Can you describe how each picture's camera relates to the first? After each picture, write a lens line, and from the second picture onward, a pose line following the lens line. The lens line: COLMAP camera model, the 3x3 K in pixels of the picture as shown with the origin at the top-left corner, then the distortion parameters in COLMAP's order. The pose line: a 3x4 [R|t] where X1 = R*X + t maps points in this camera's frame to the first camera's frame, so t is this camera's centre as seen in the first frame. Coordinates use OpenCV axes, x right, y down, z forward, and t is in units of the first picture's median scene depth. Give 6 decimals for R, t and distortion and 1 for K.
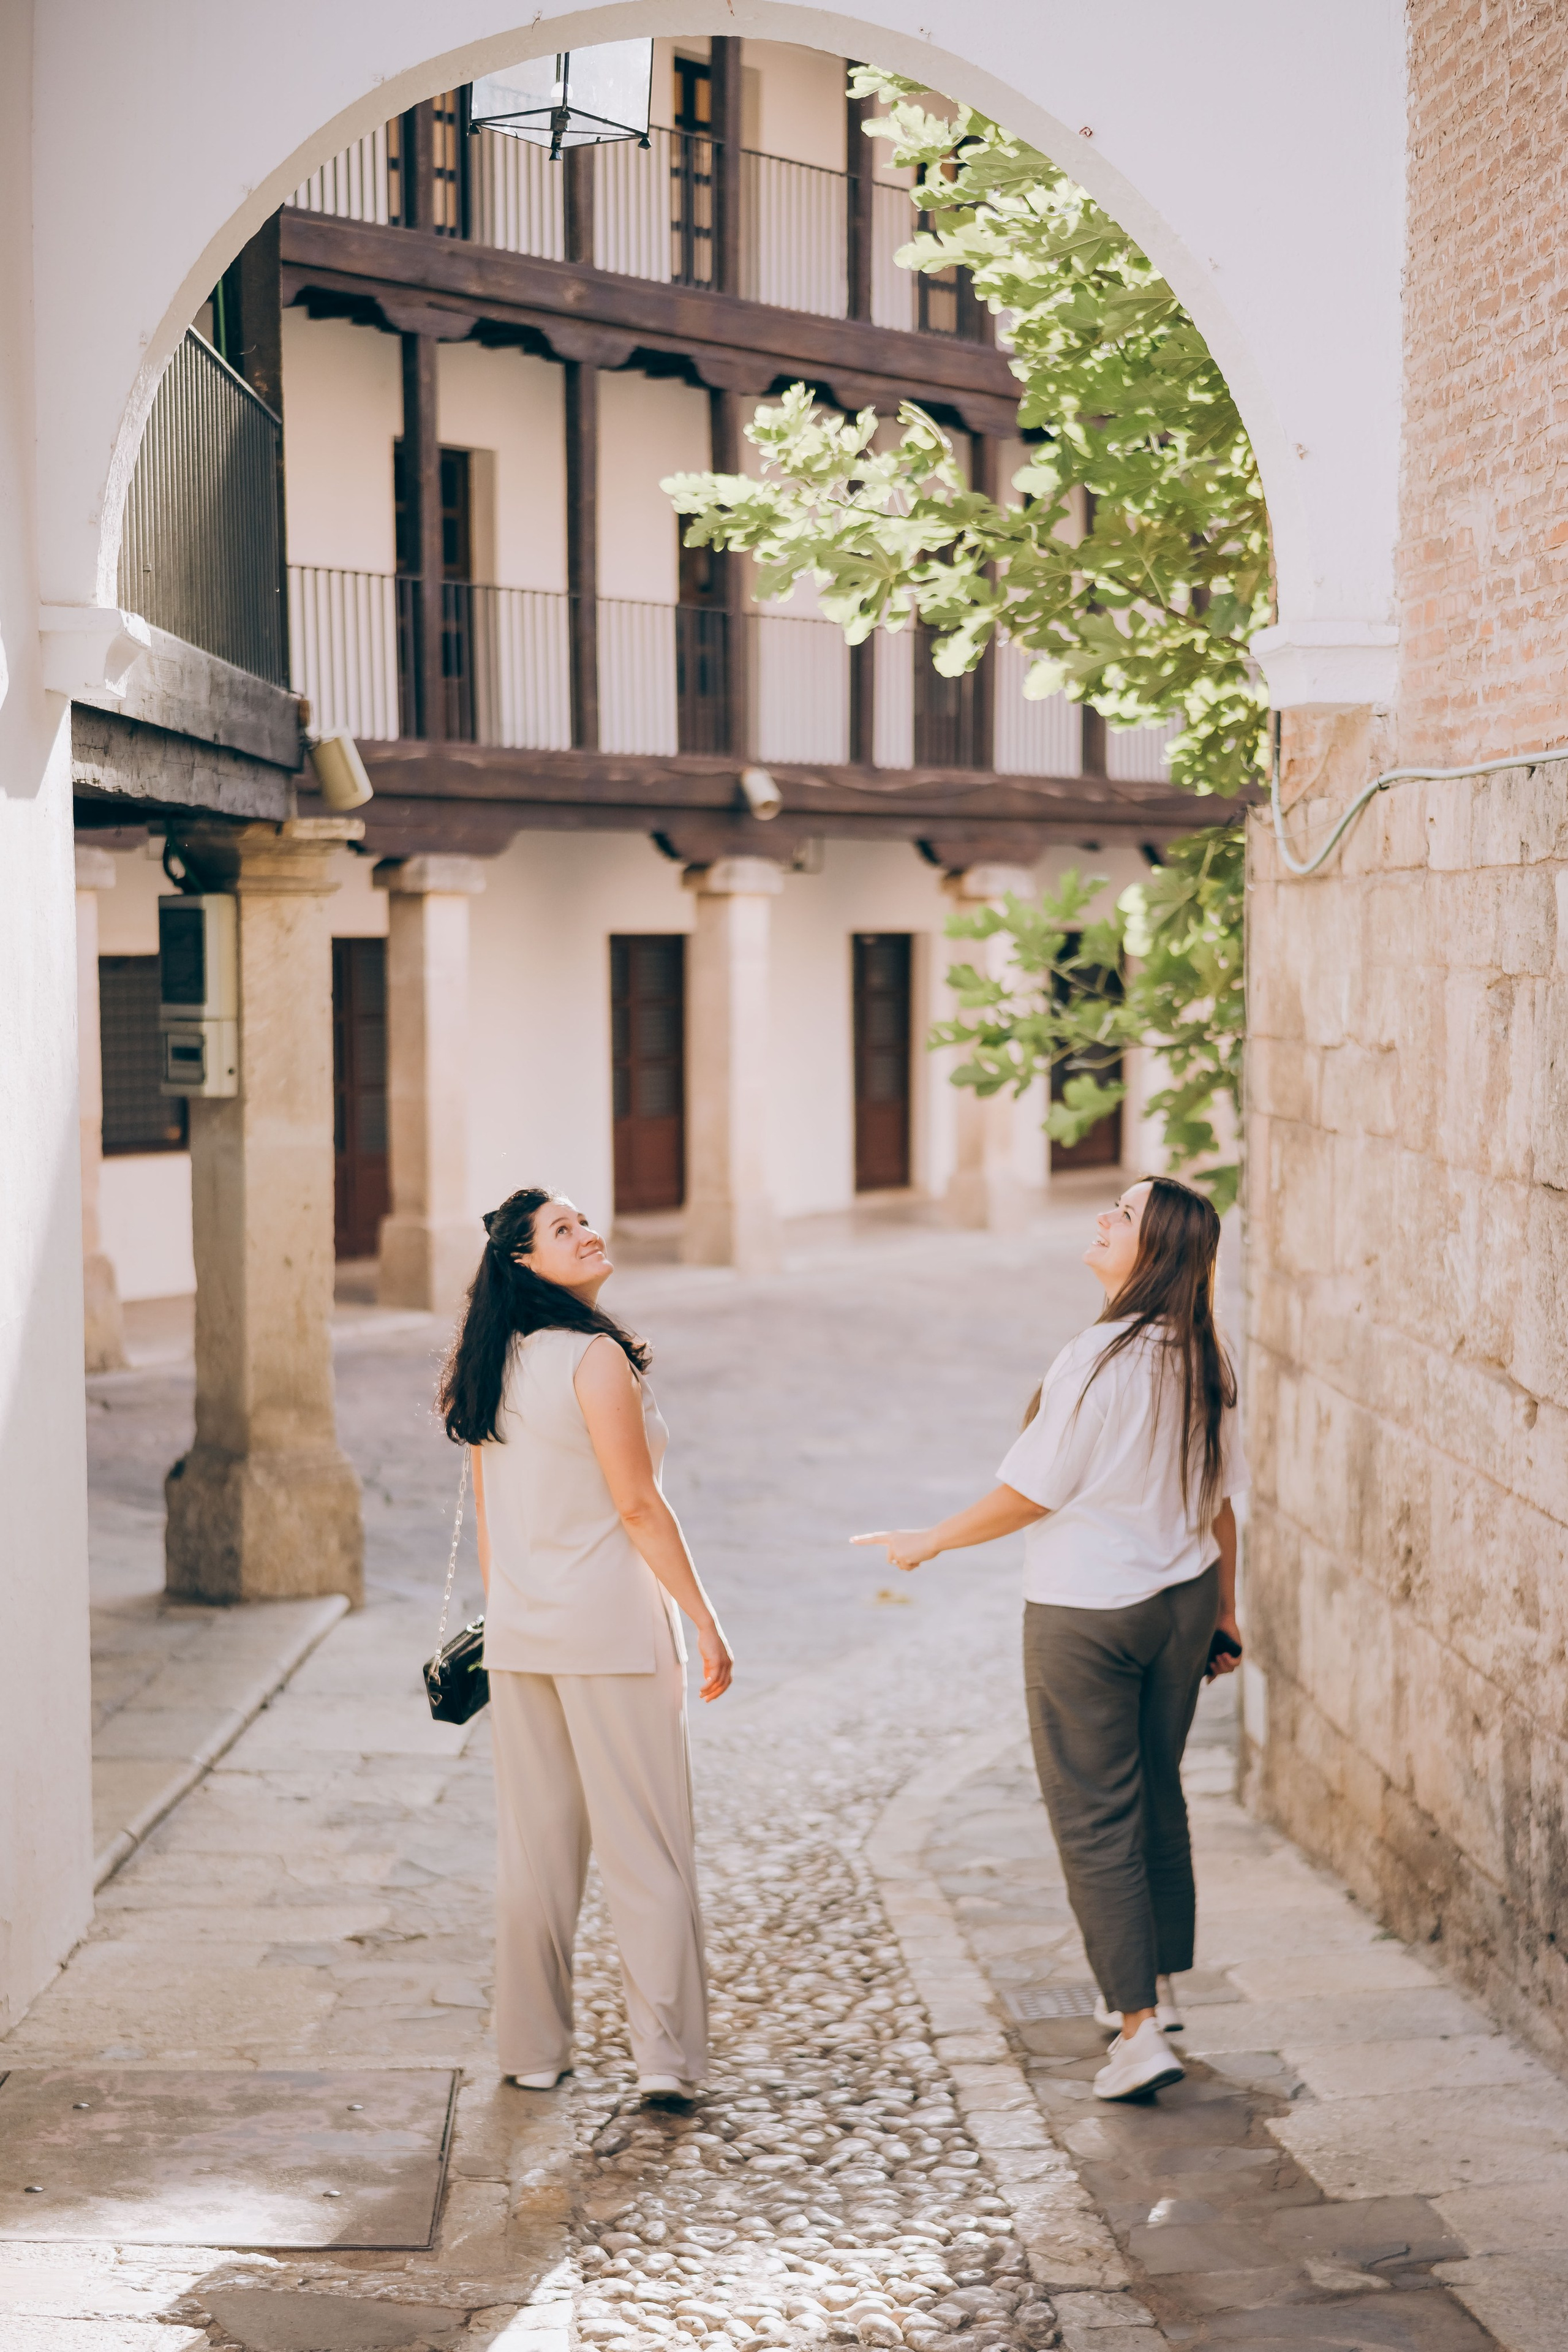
lens RADIAL K [[4071.9, 0, 790.5], [0, 4071.9, 1316.3], [0, 0, 1]] dist [0.601576, -3.504481]
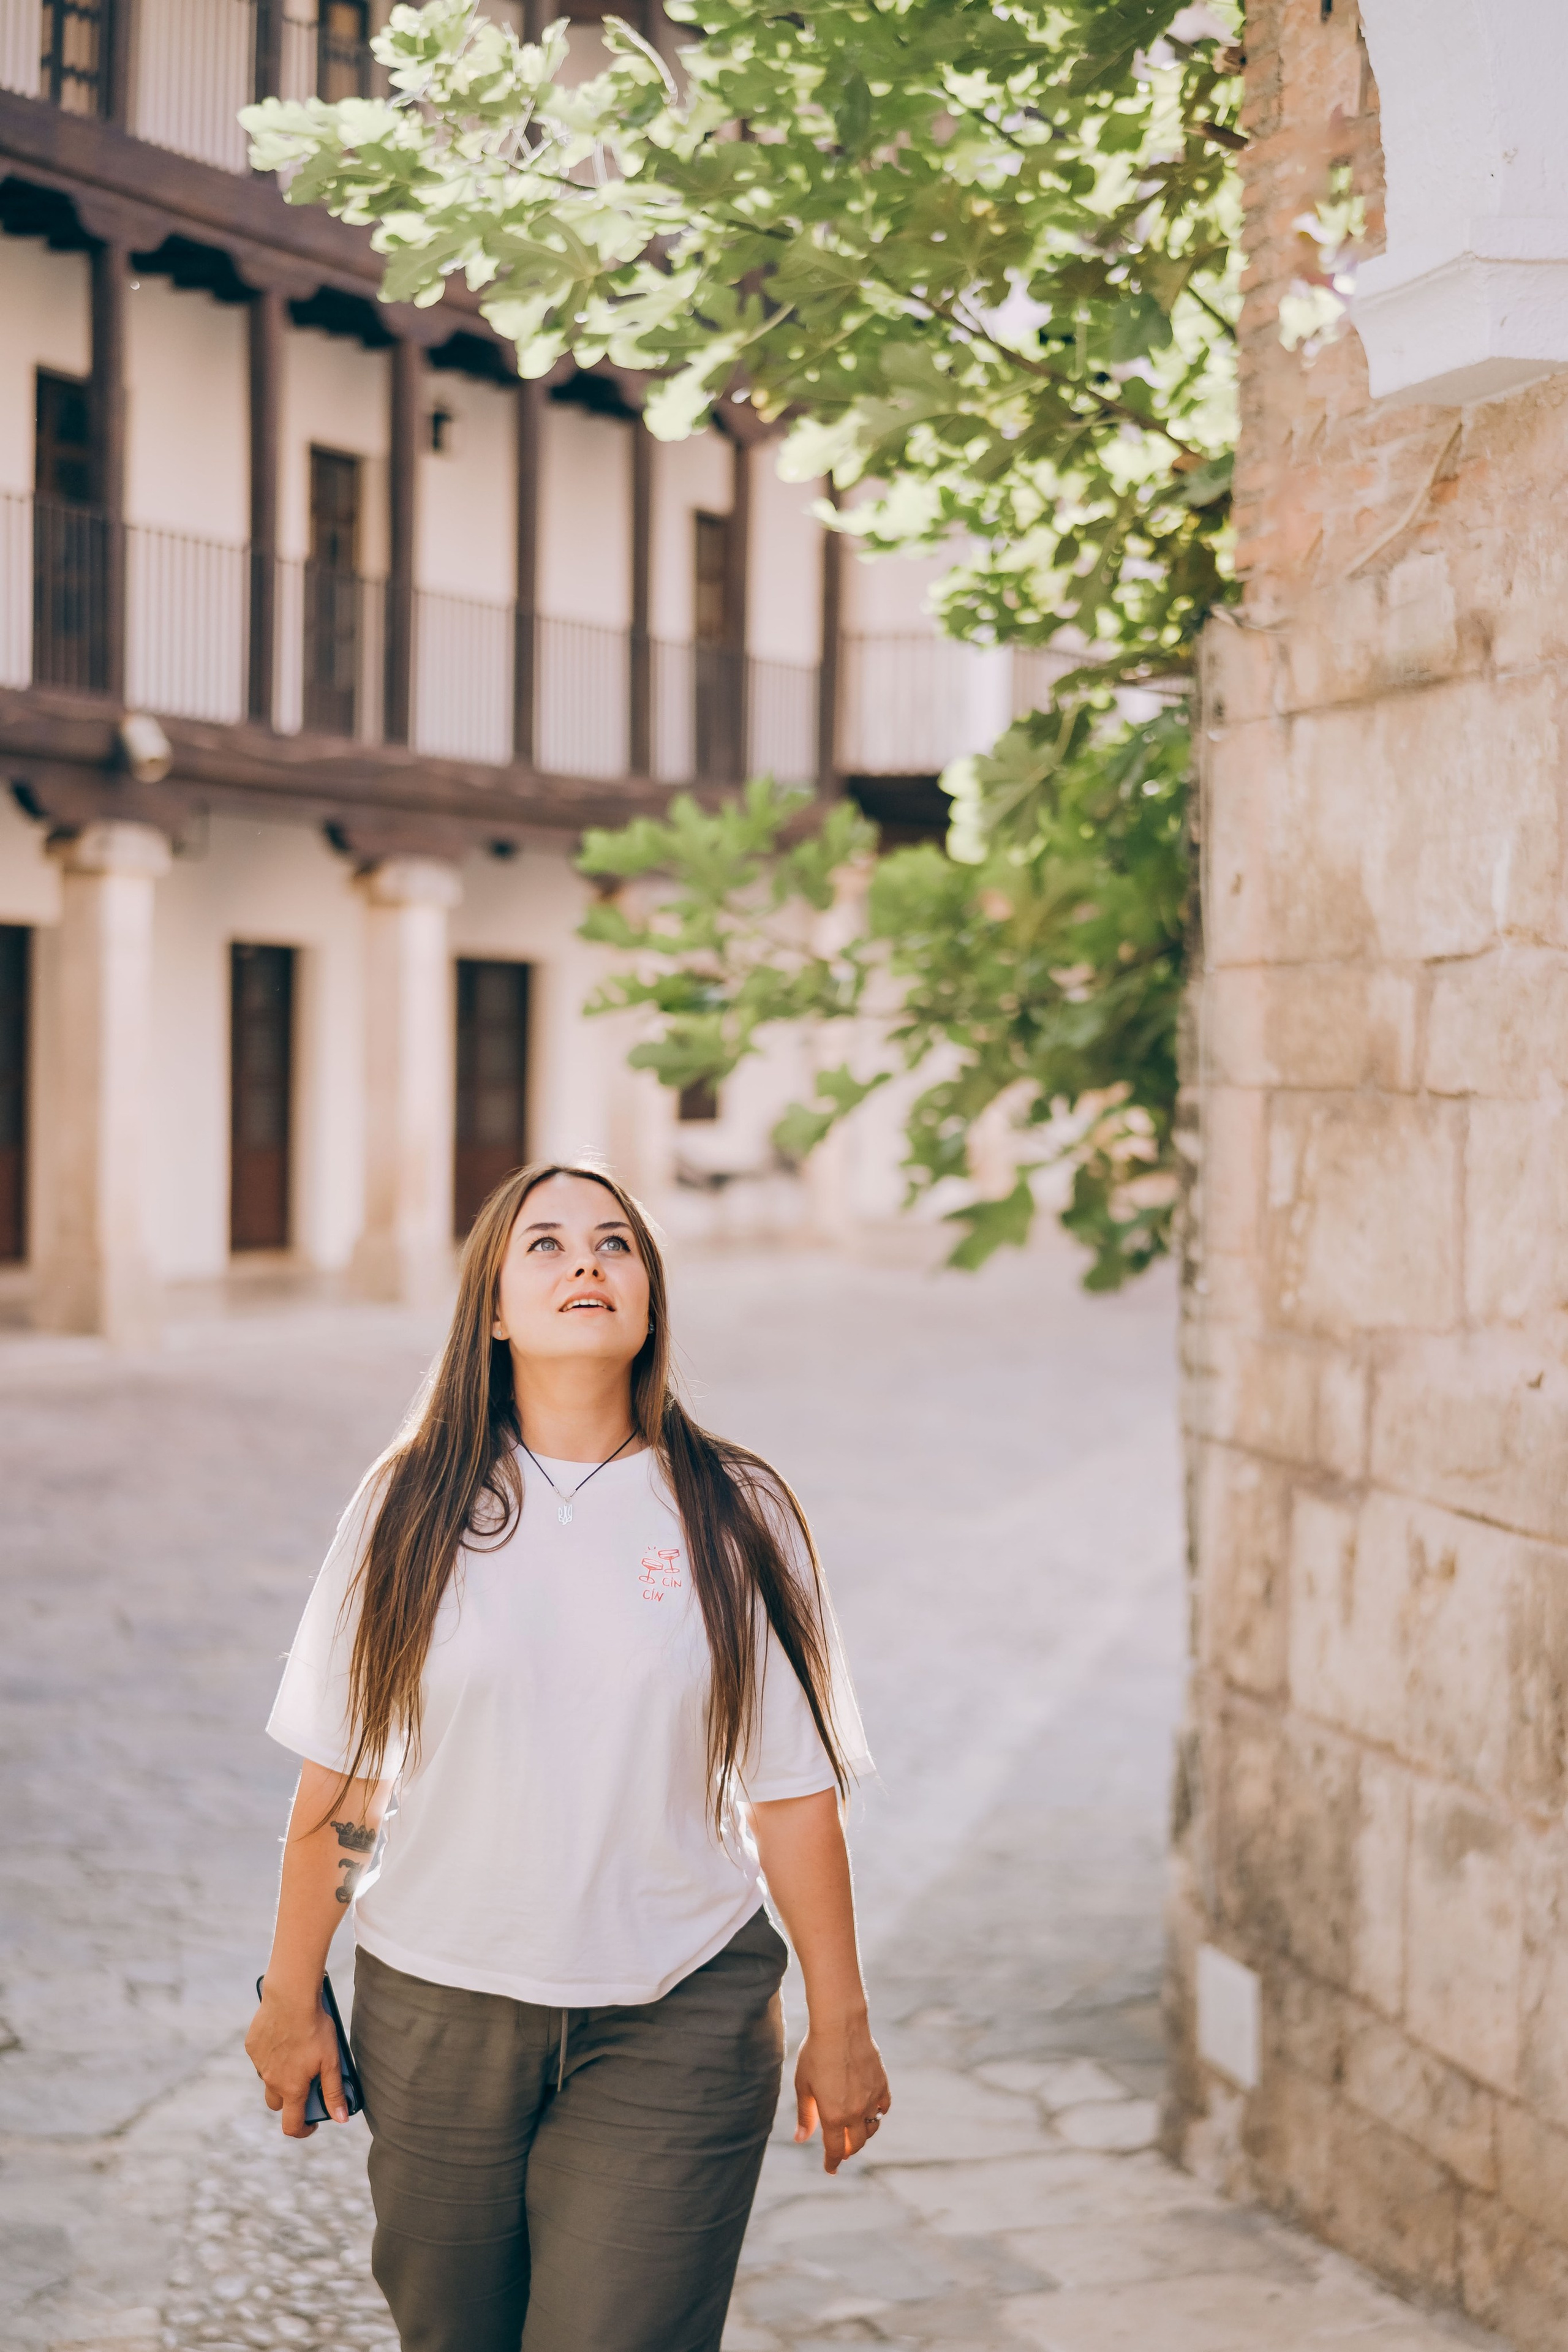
lens RADIAL K [[4071.9, 0, 790.5], [0, 4071.9, 1316.3], [0, 0, 1]] dist [0.601576, -3.504481]
pose [[0.981186, 0.012656, 0.192650, -0.069288], [-0.008225, 0.999683, -0.023782, 0.002230], [-0.192890, 0.021750, 0.980979, 0.341680]]
